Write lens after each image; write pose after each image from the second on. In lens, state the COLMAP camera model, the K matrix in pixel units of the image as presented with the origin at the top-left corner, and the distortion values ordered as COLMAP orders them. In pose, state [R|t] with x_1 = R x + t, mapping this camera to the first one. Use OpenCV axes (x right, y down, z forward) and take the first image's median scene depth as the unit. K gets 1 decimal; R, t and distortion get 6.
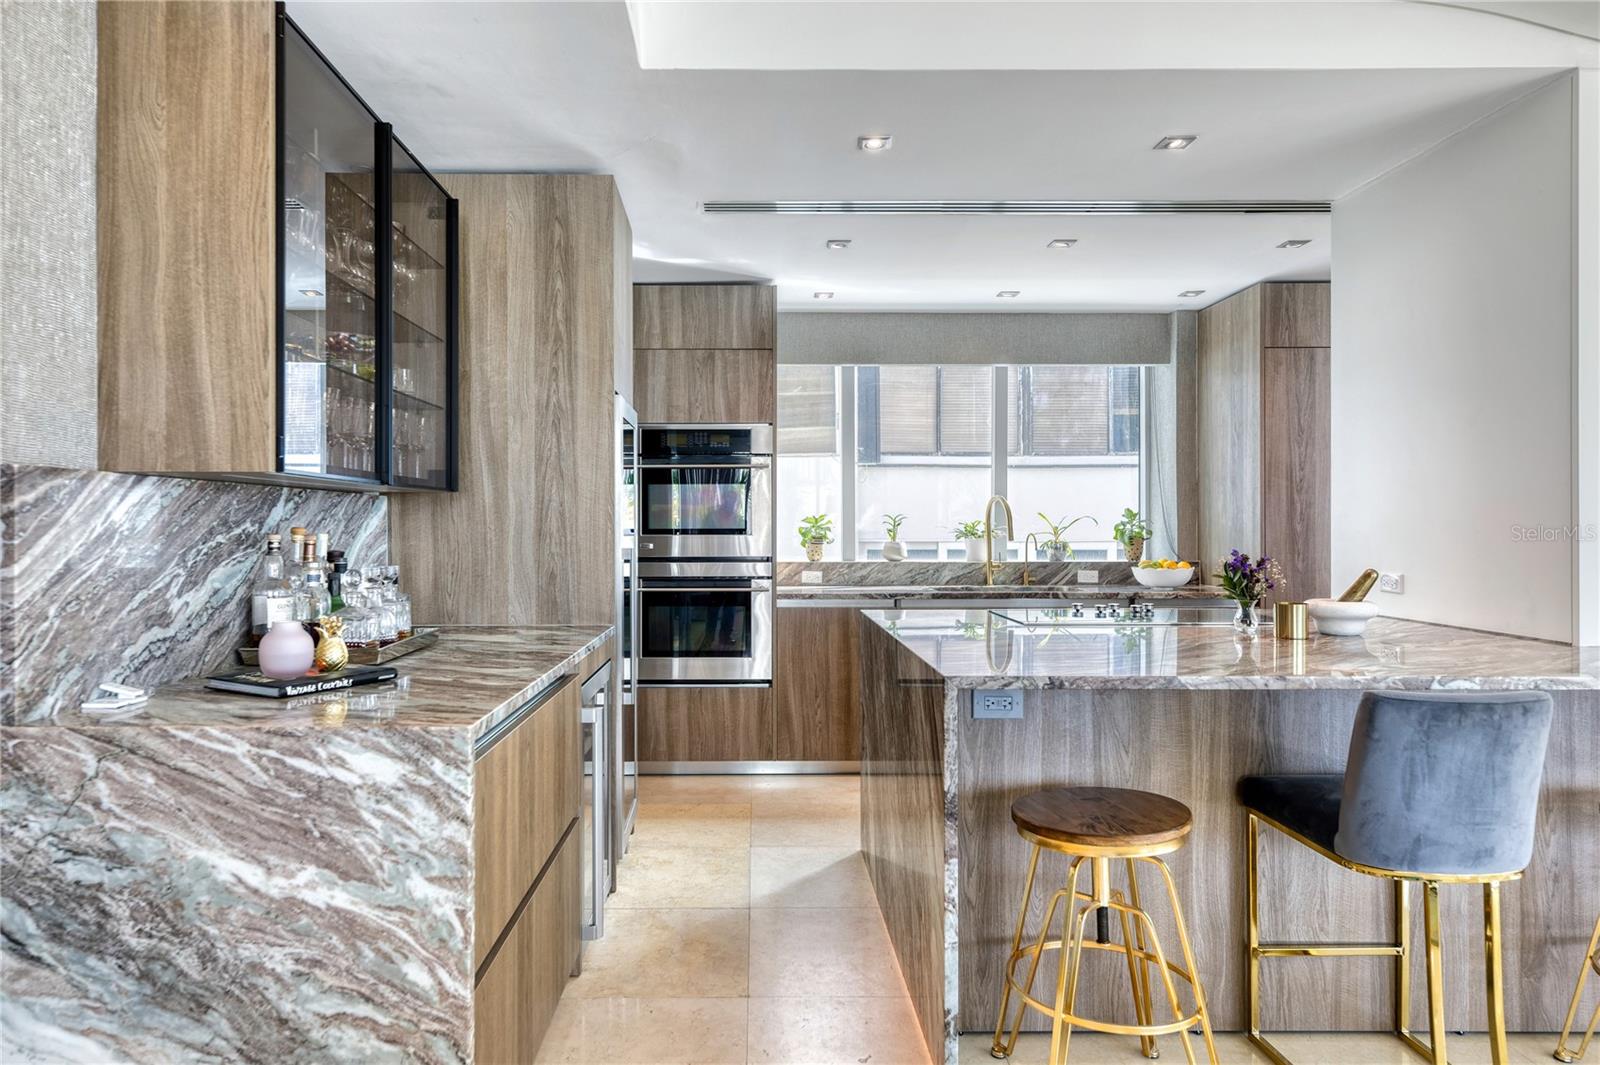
lens RADIAL K [[978.2, 0, 795.5], [0, 978.2, 521.1], [0, 0, 1]] dist [0.005699, 0.000206]
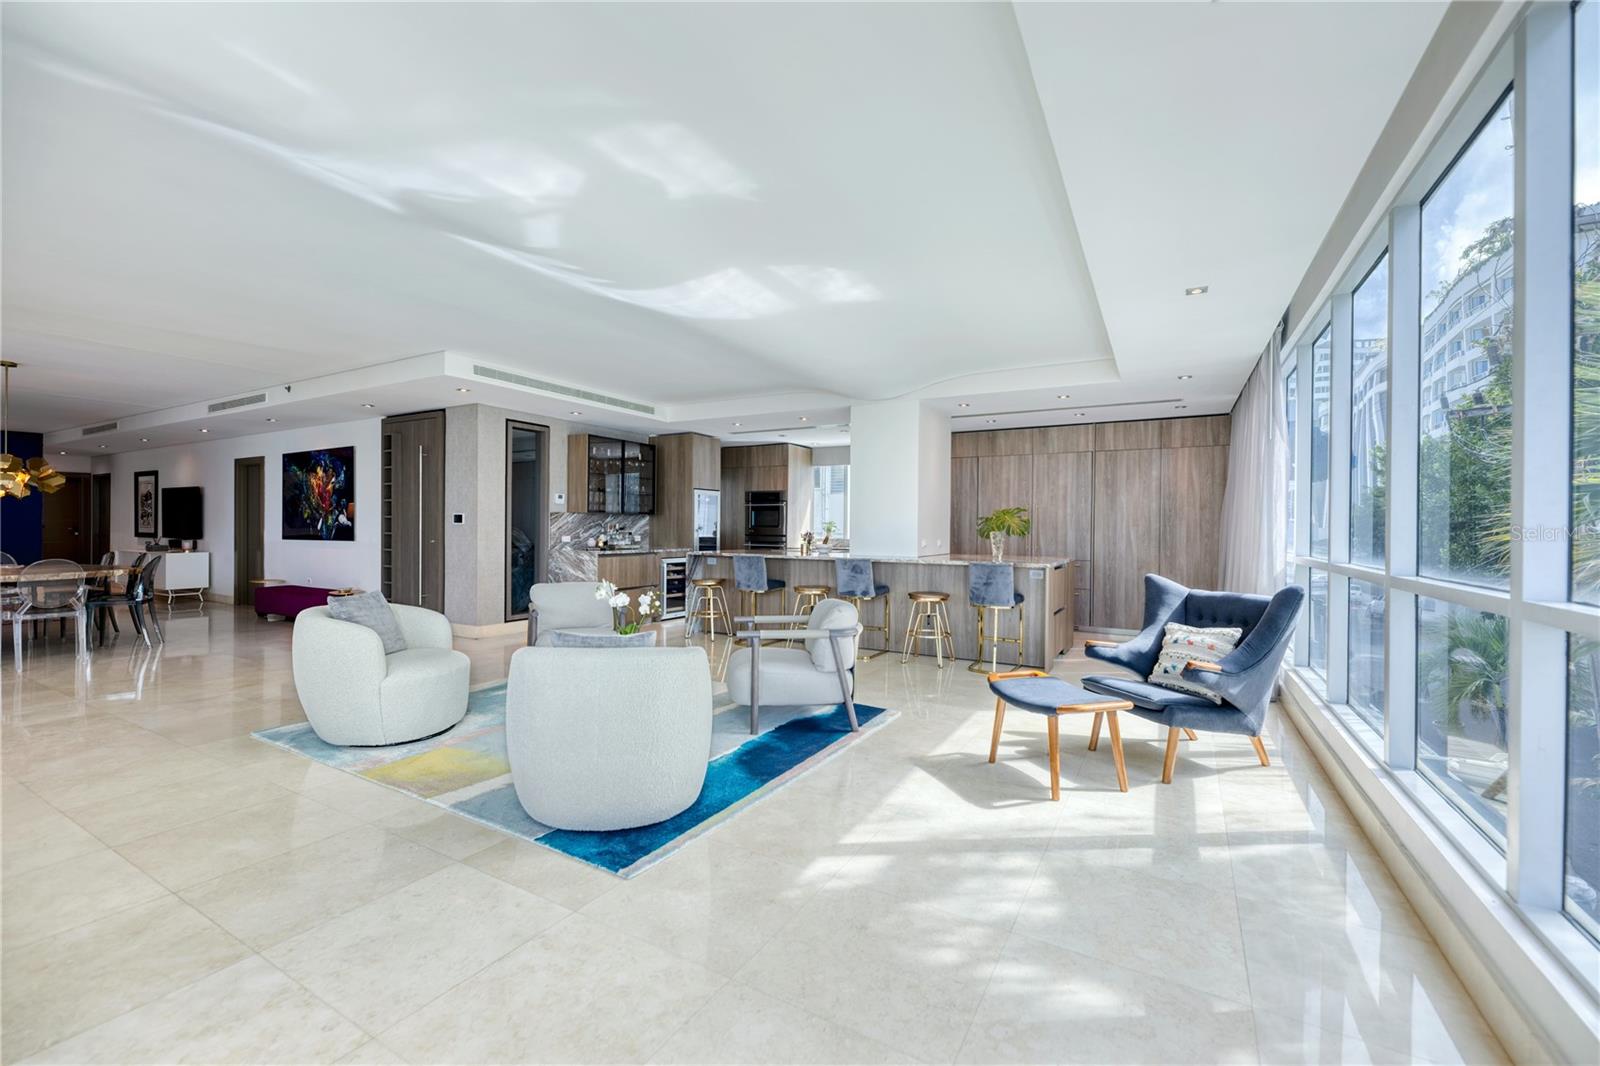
lens RADIAL K [[656.4, 0, 799.7], [0, 656.4, 534.3], [0, 0, 1]] dist [-0.004045, -0.000731]
pose [[0.855530, 0.015018, -0.517536, 2.689846], [-0.009691, 0.999869, 0.012995, 0.018677], [0.517663, -0.006102, 0.855563, -1.783446]]
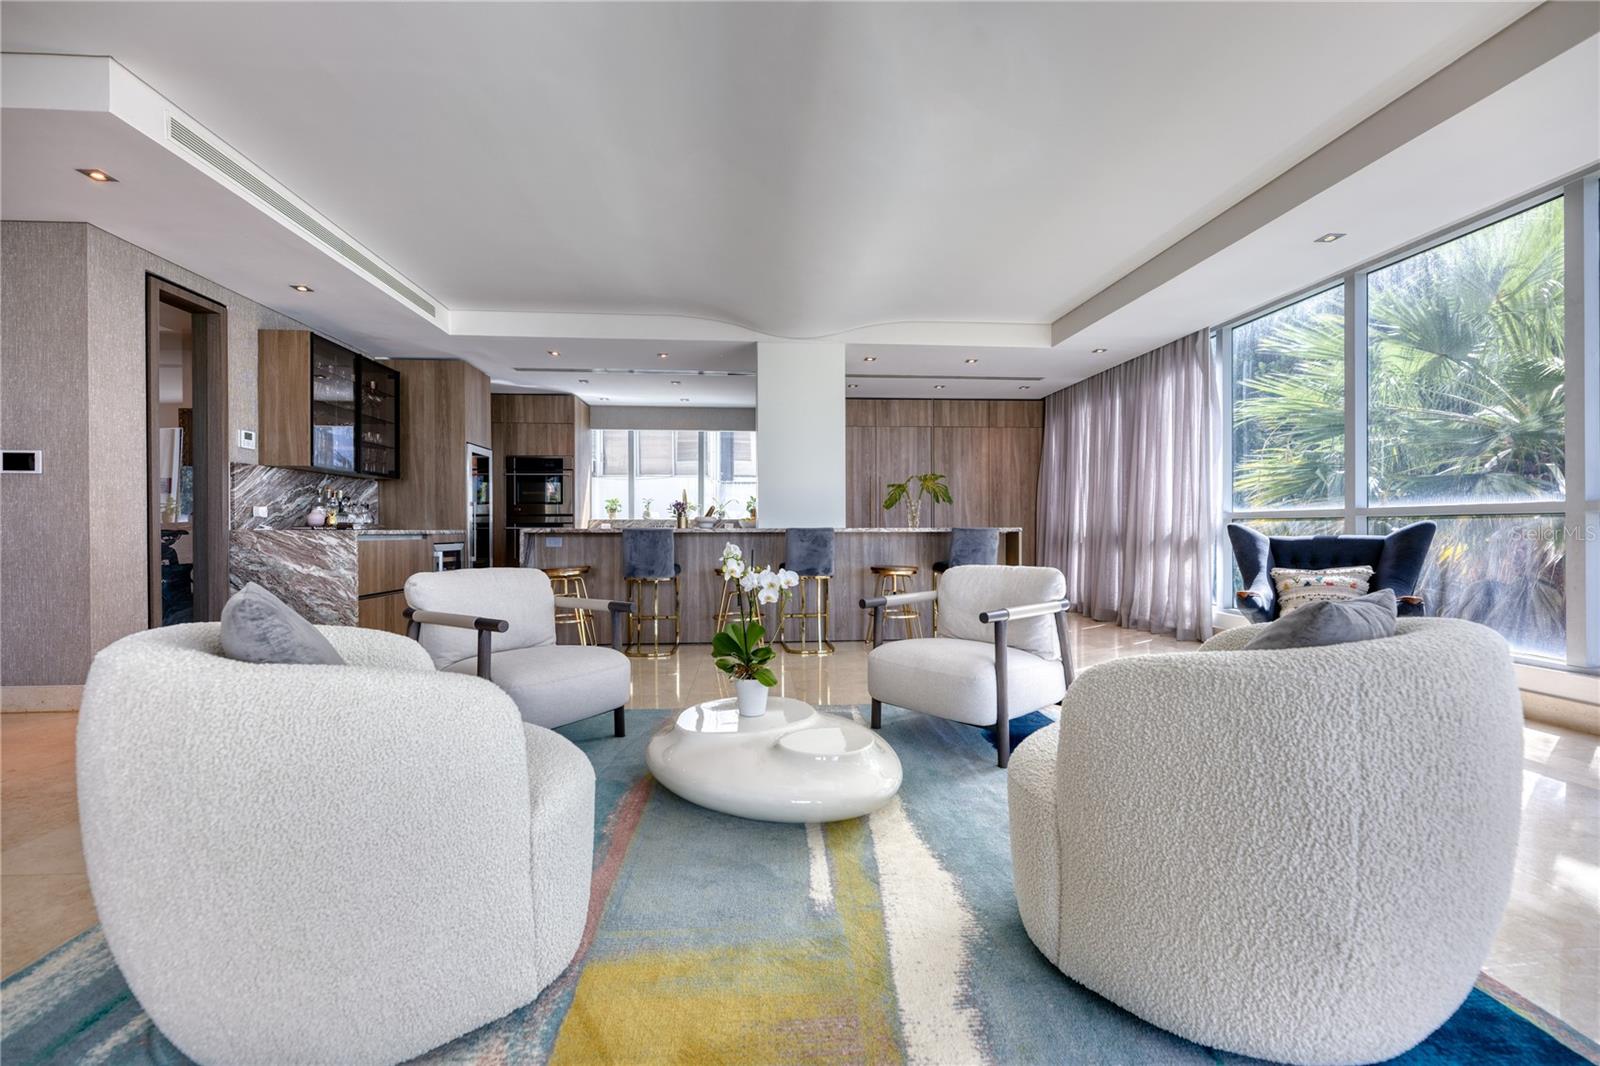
lens RADIAL K [[656.4, 0, 804.0], [0, 656.4, 531.6], [0, 0, 1]] dist [-0.004045, -0.000731]
pose [[0.998721, -0.000419, 0.050566, 1.125451], [0.000036, 0.999971, 0.007579, 0.169138], [-0.050568, -0.007568, 0.998692, -1.446083]]
